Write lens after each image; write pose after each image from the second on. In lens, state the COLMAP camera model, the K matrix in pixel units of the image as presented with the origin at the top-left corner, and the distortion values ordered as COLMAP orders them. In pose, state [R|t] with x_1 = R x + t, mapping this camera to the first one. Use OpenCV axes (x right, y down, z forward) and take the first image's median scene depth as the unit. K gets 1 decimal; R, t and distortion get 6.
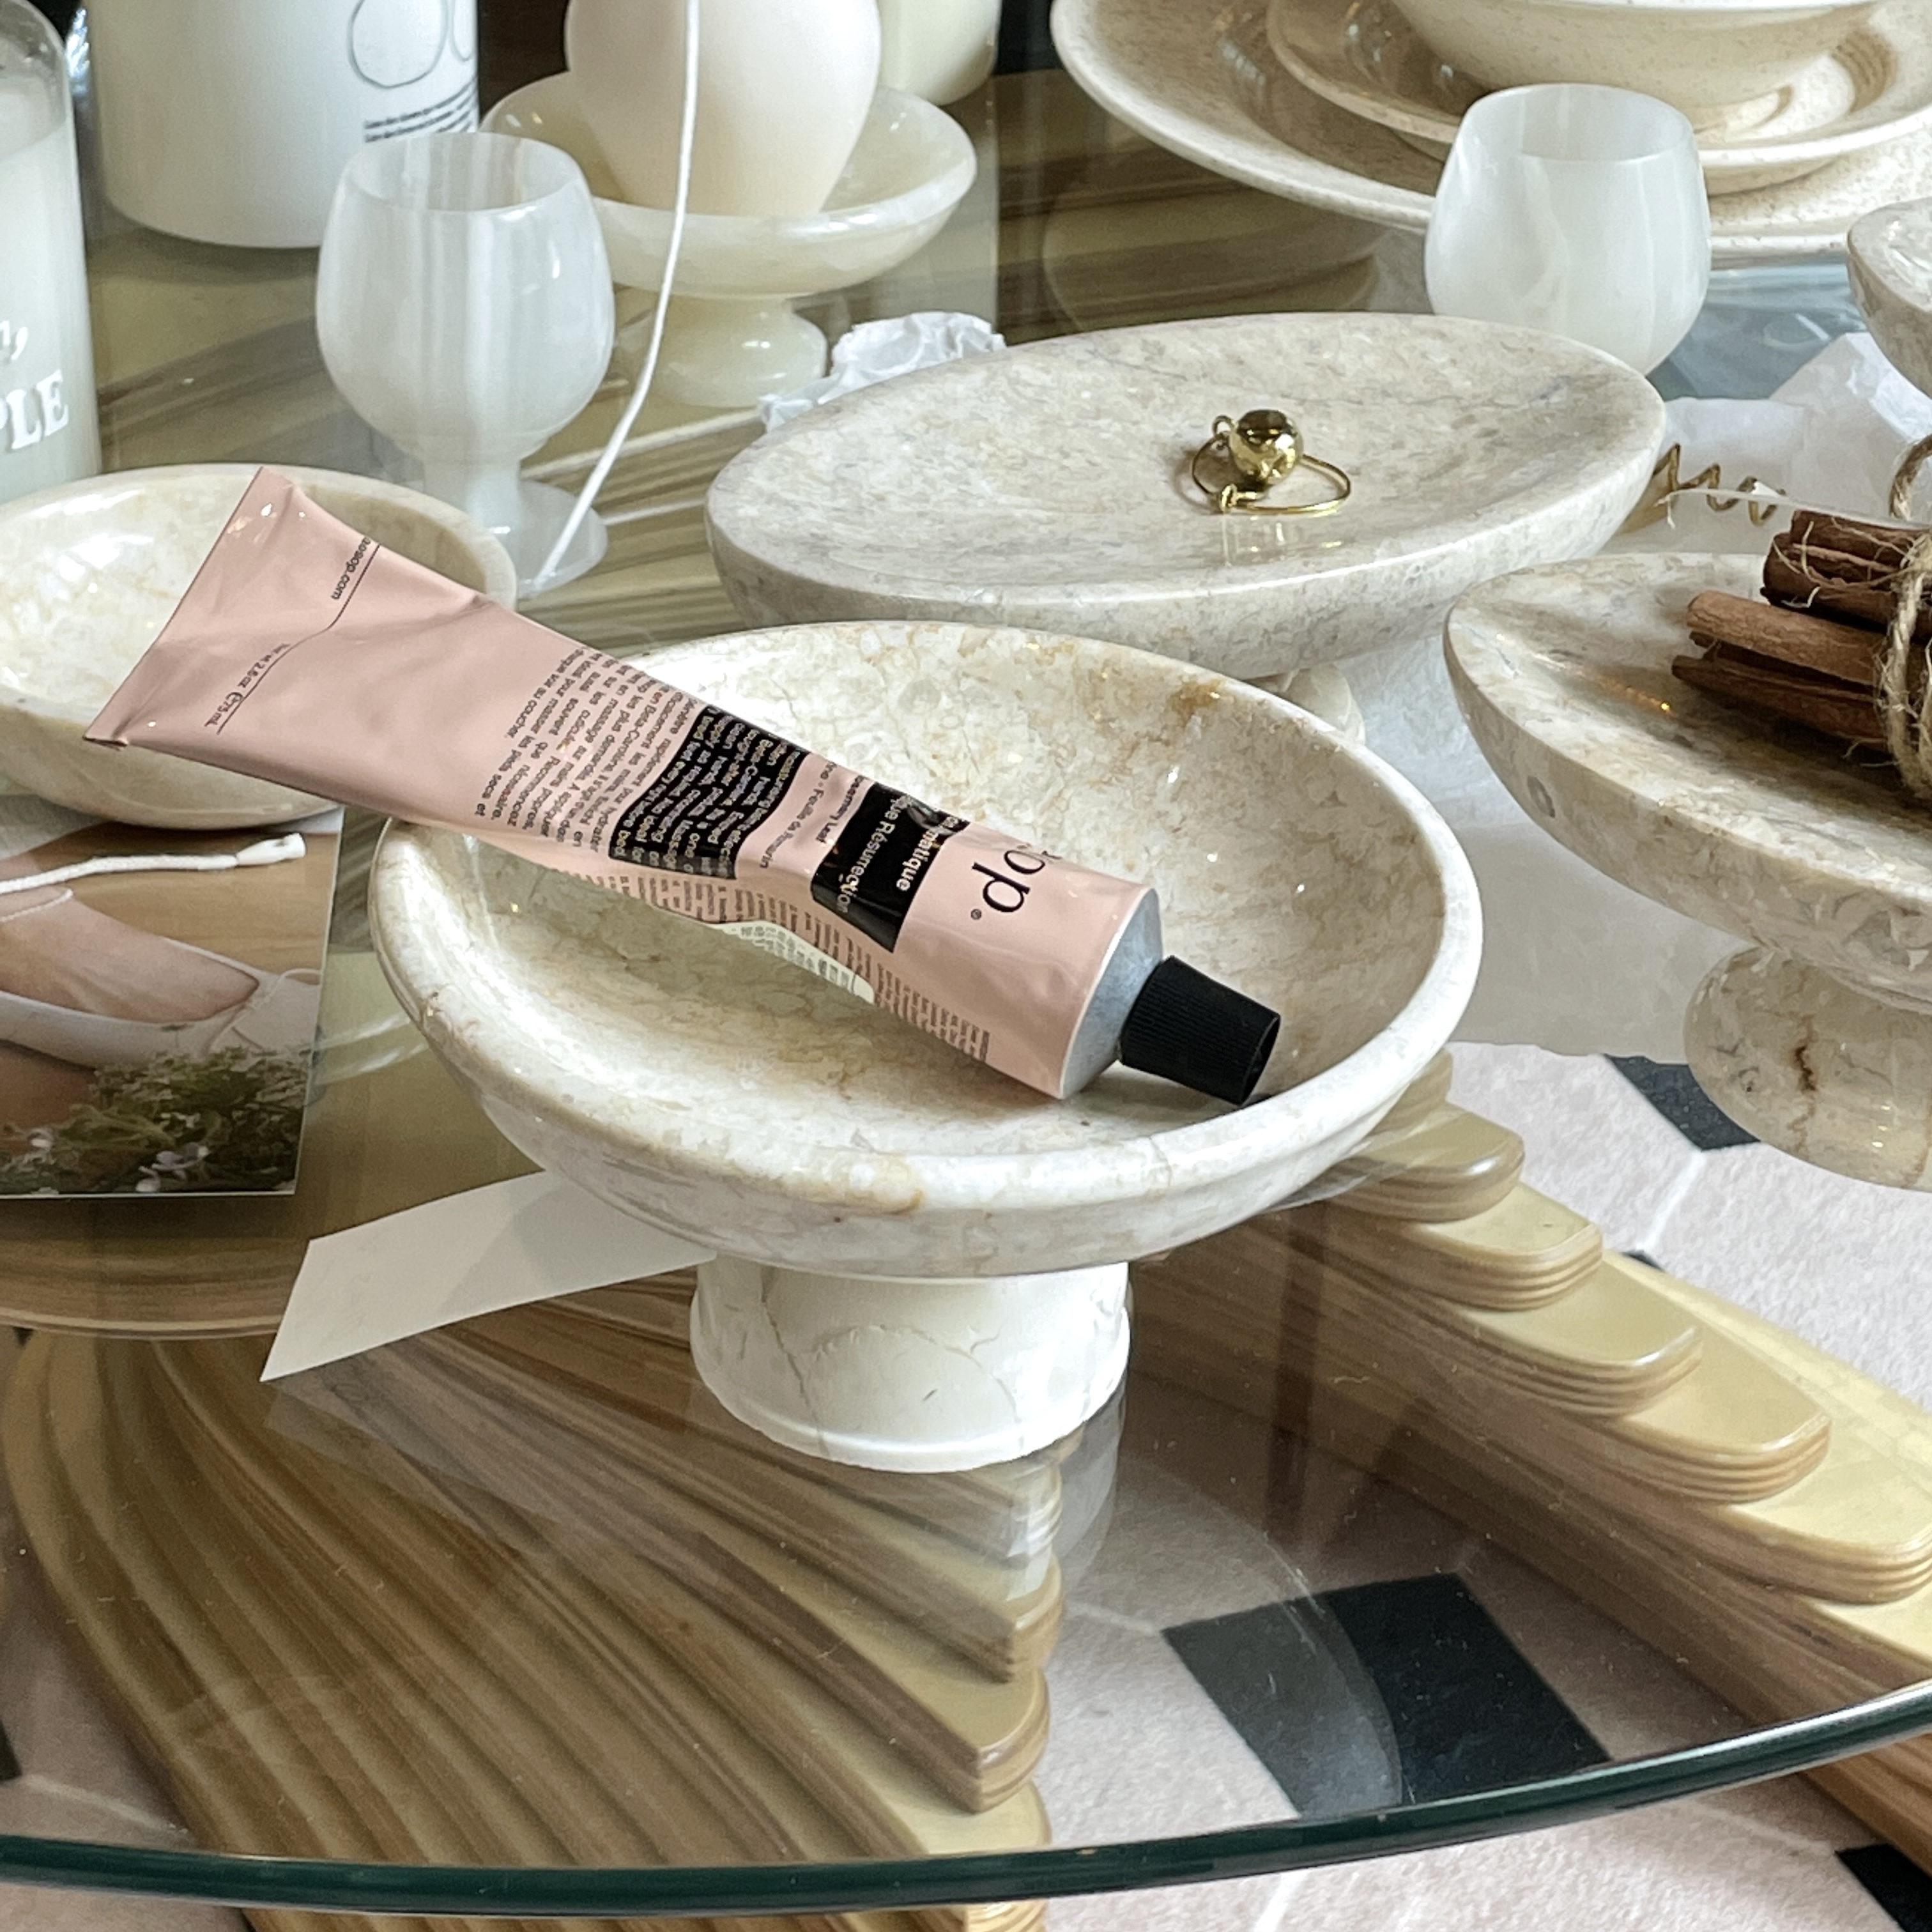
lens RADIAL K [[4379.4, 0, 880.5], [0, 4379.4, 972.4], [0, 0, 1]] dist [0.124058, -0.196640]
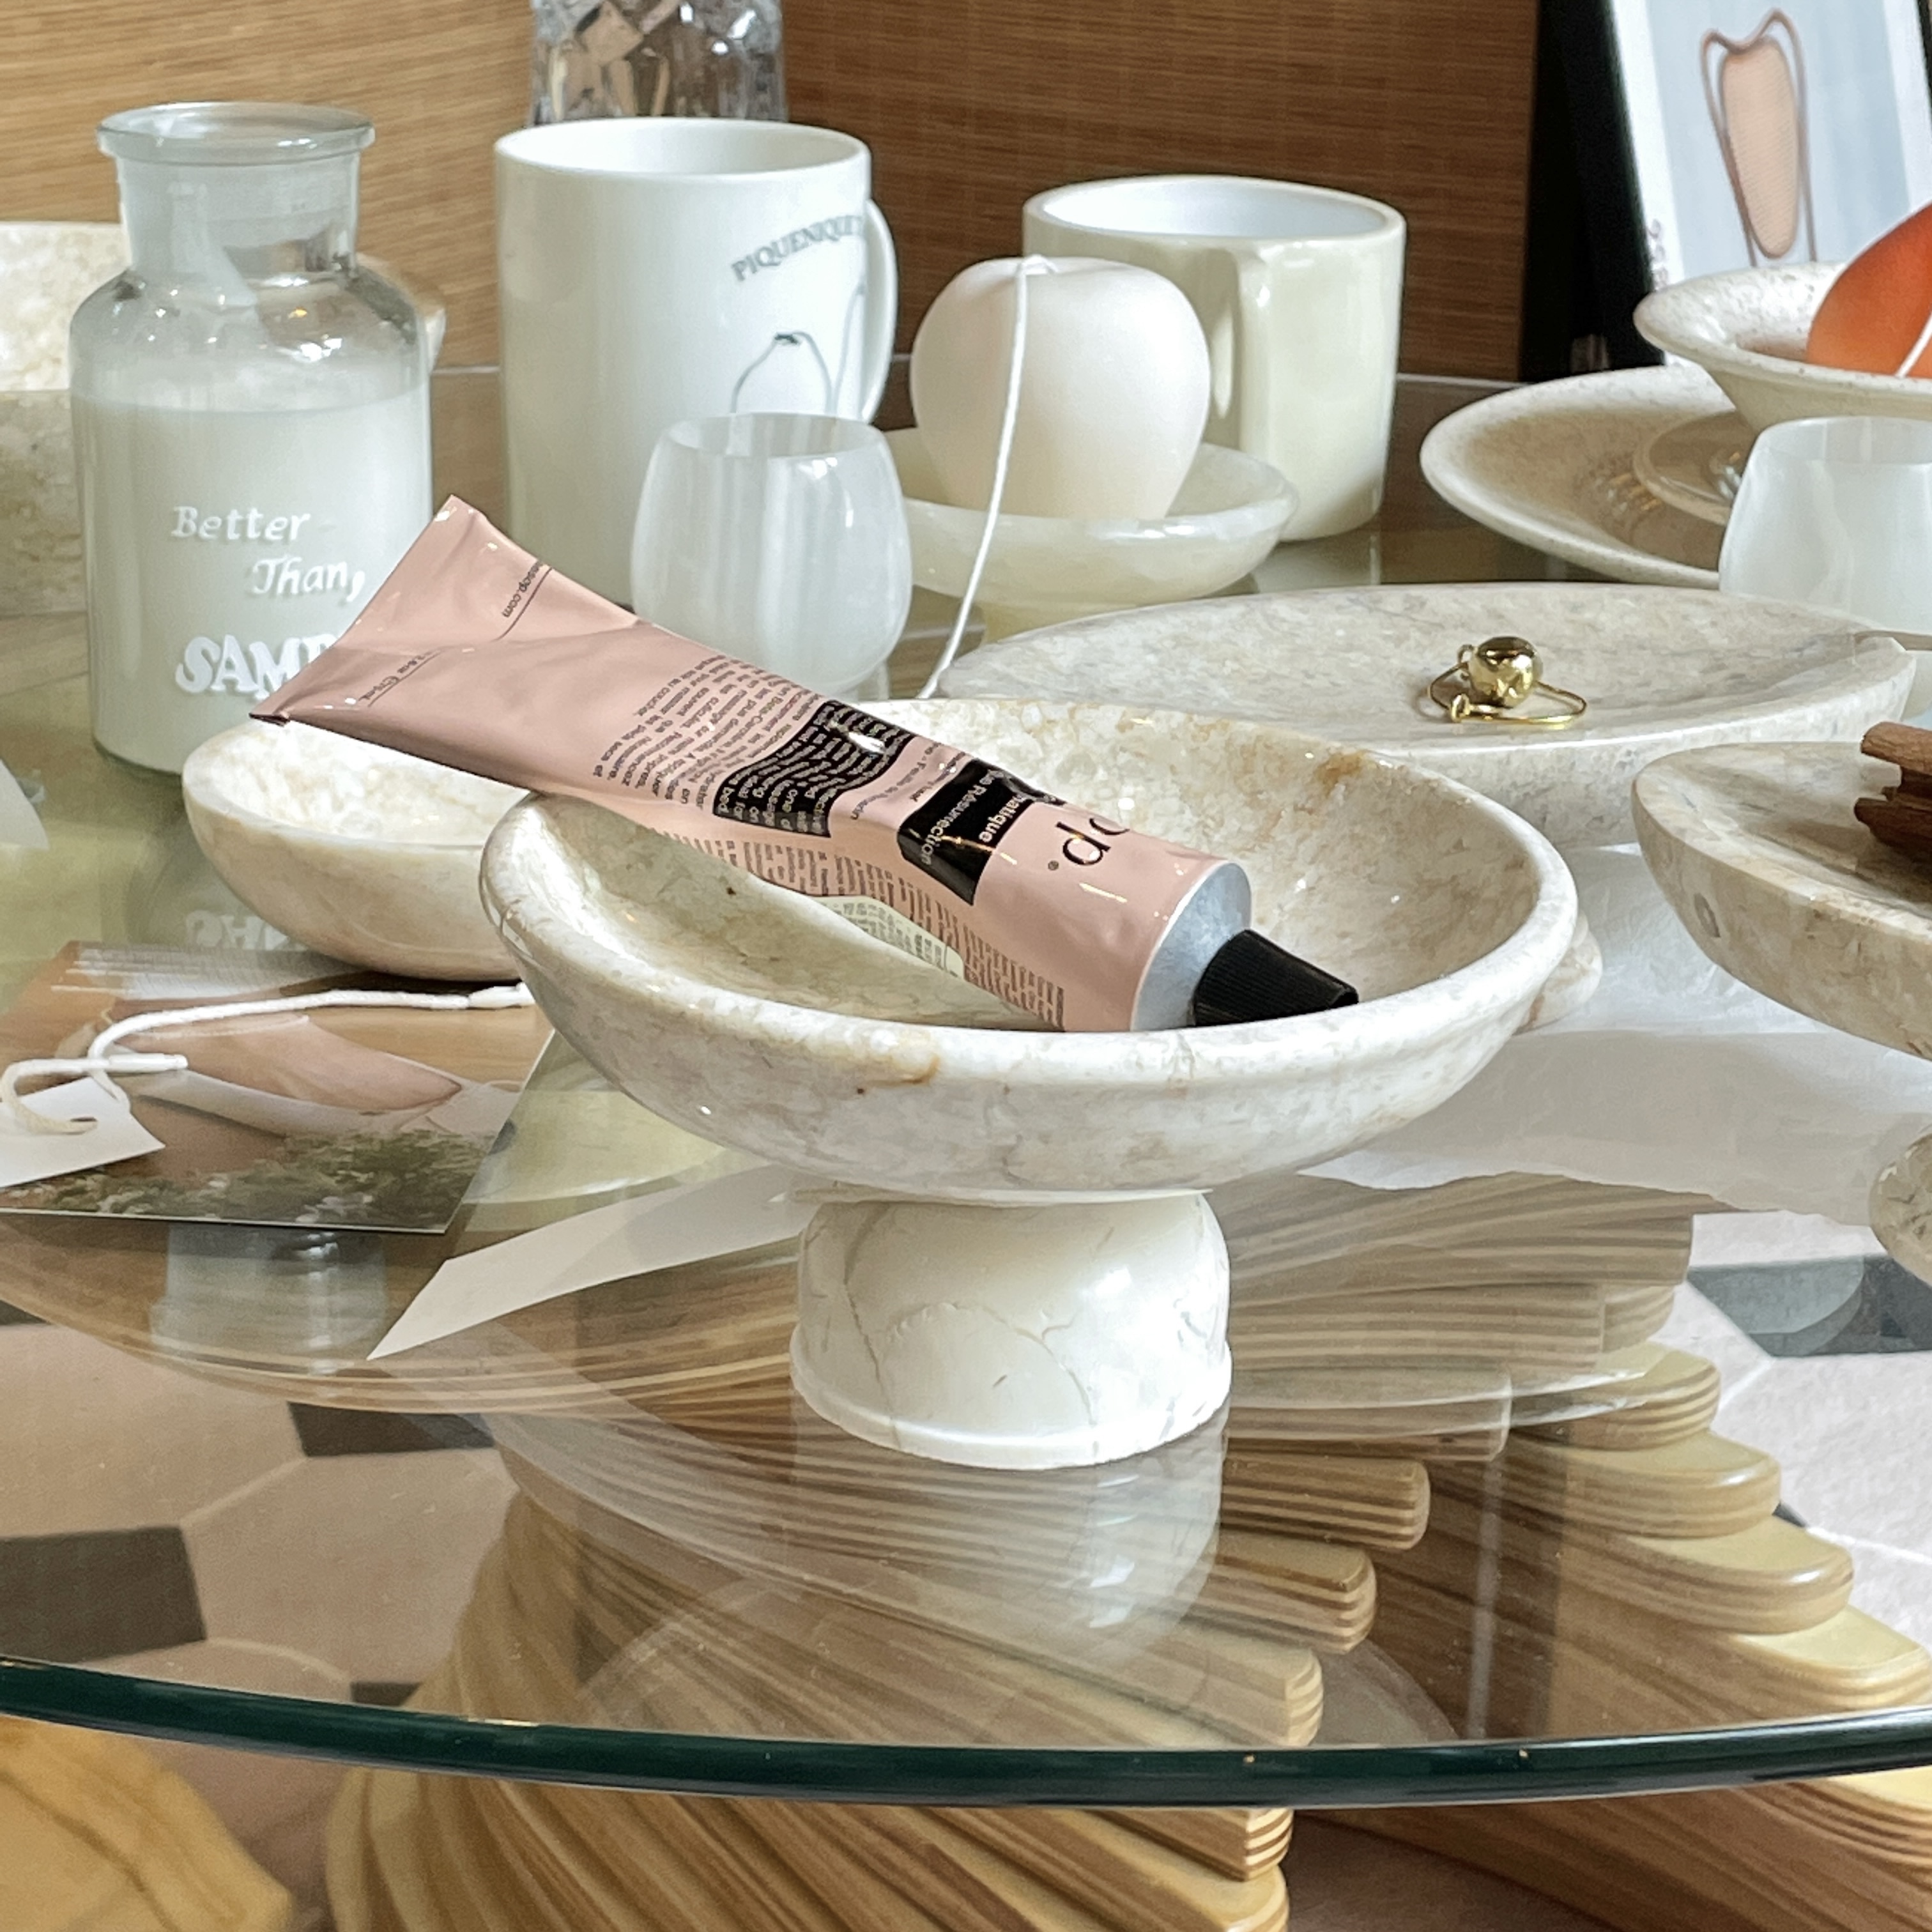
lens RADIAL K [[4379.4, 0, 880.5], [0, 4379.4, 972.4], [0, 0, 1]] dist [0.124058, -0.196640]
pose [[0.987484, 0.046749, -0.150630, 0.127323], [-0.076140, 0.977700, -0.195716, 0.198516], [0.138122, 0.204736, 0.969023, 0.014629]]
